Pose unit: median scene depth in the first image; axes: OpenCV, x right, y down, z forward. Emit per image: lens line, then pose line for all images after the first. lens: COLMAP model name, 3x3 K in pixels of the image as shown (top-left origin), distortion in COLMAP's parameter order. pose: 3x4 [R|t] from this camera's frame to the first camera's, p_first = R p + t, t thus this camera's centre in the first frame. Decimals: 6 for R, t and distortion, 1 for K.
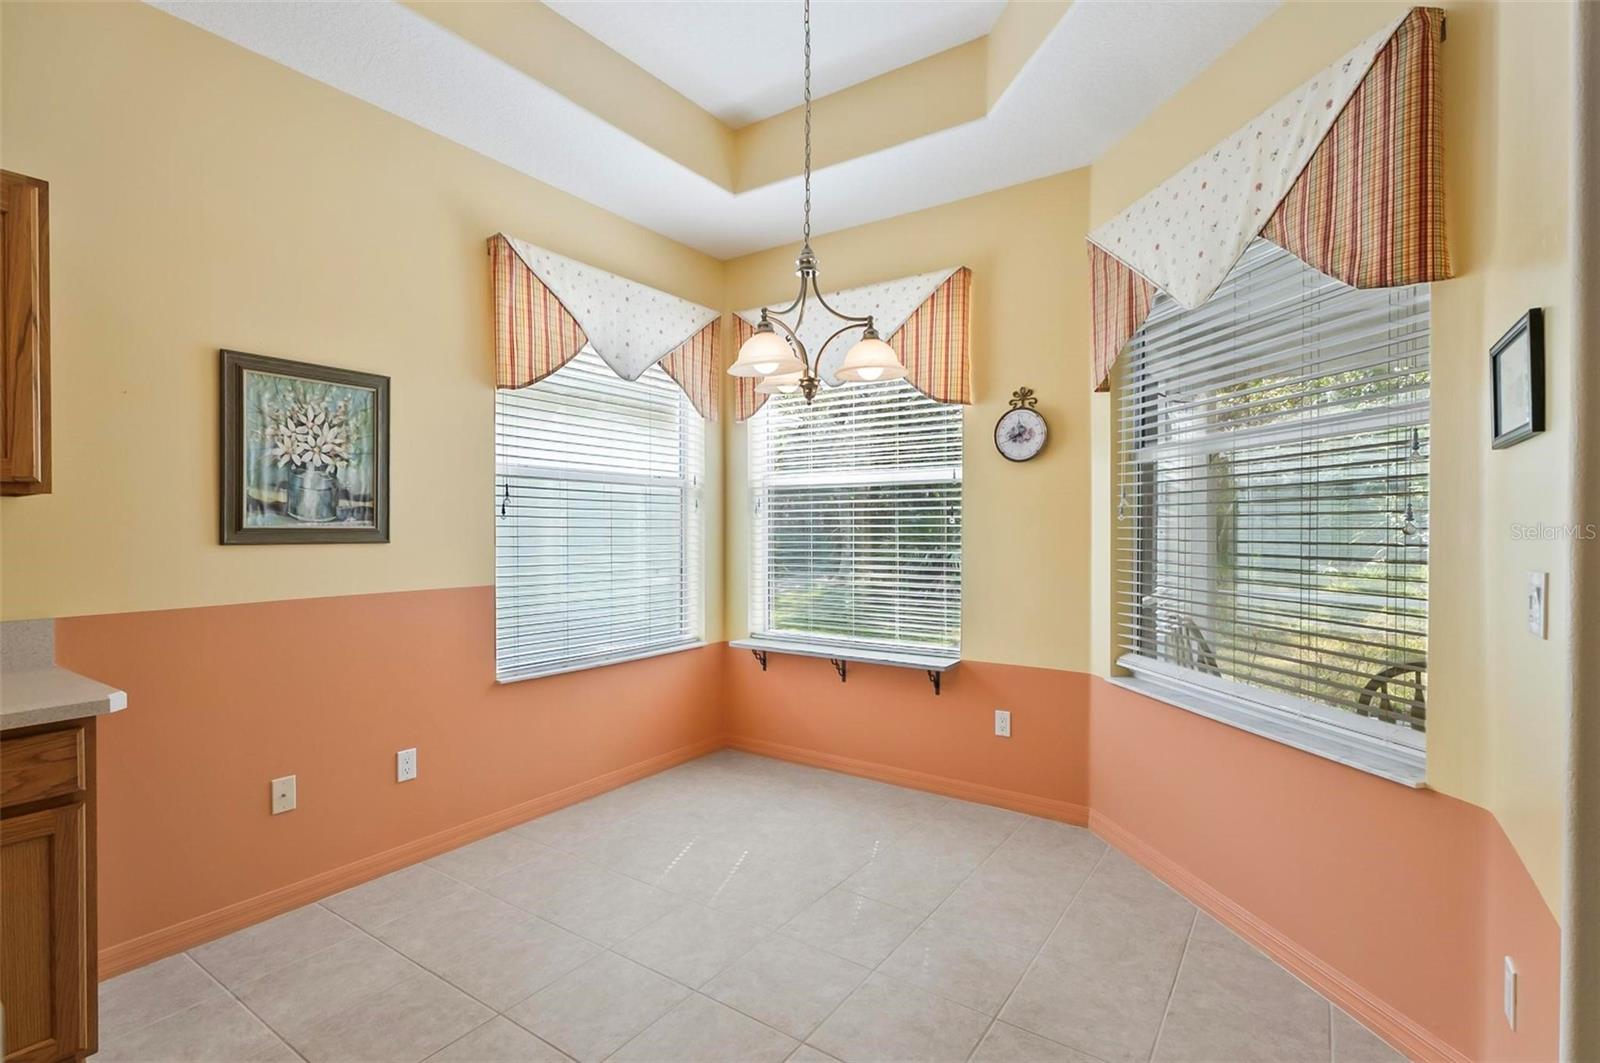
lens RADIAL K [[745.6, 0, 807.3], [0, 745.6, 534.8], [0, 0, 1]] dist [0.001193, 0.000159]
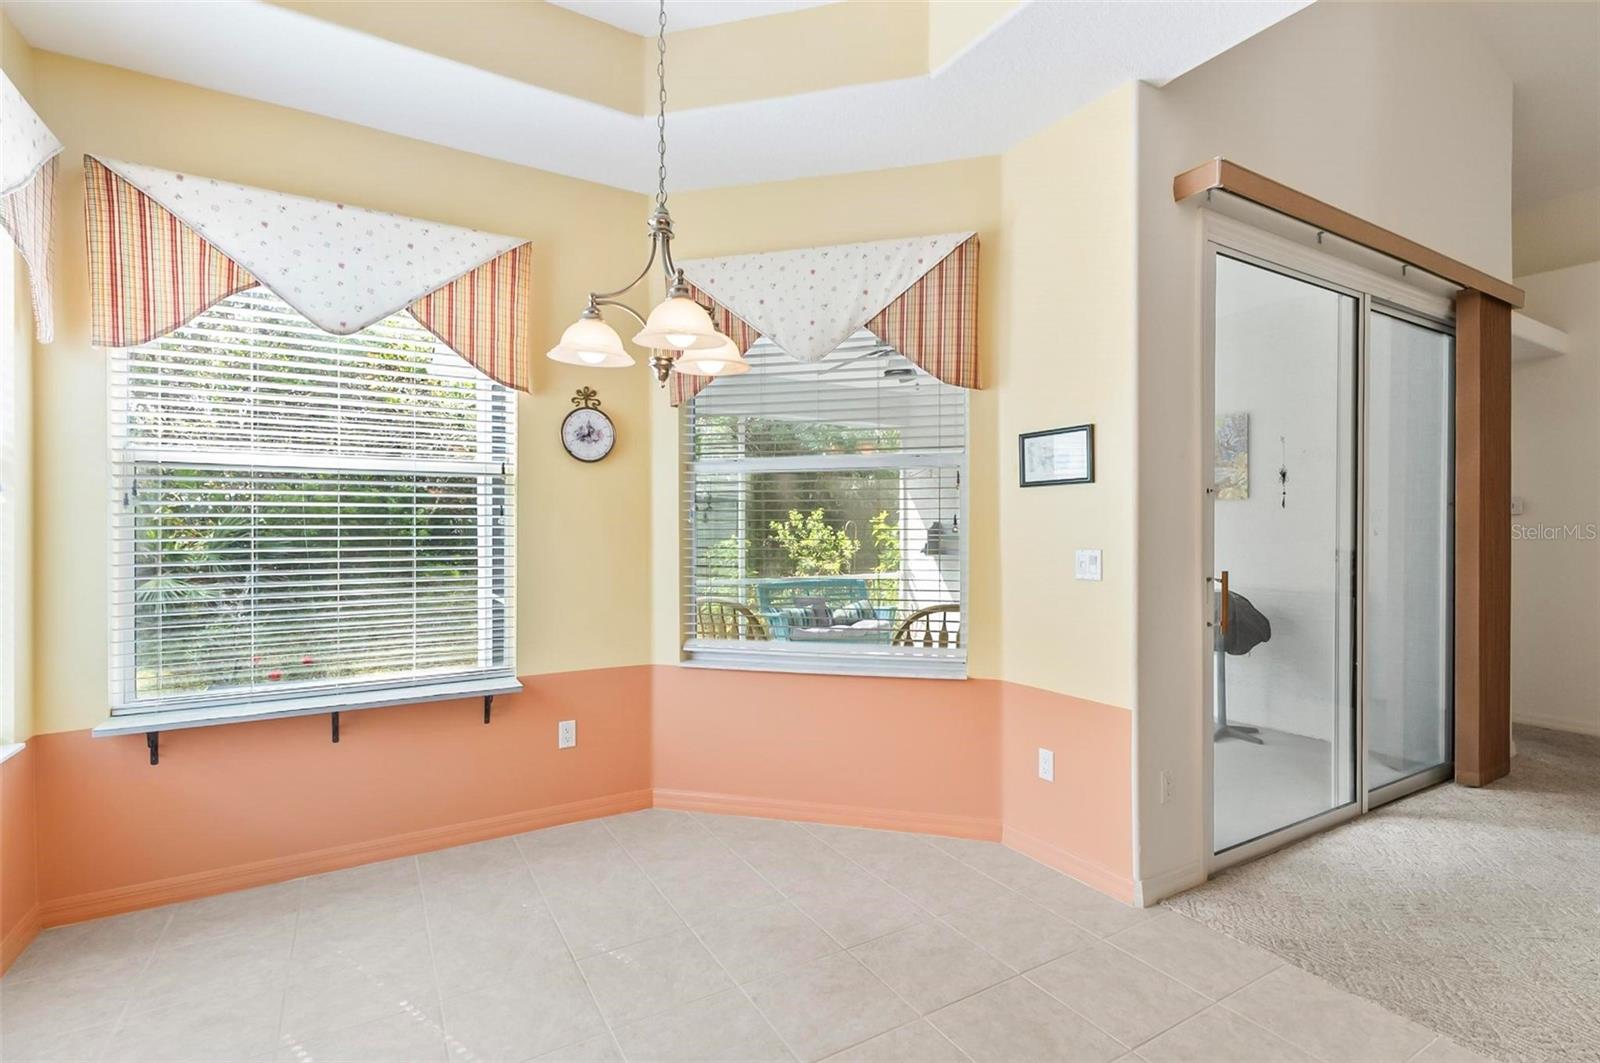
lens RADIAL K [[741.2, 0, 806.5], [0, 741.2, 530.7], [0, 0, 1]] dist [0.000694, -0.000678]
pose [[0.417874, -0.002499, 0.908502, -0.522713], [0.010385, 0.999944, -0.002026, -0.002789], [-0.908446, 0.010282, 0.417876, 0.357529]]
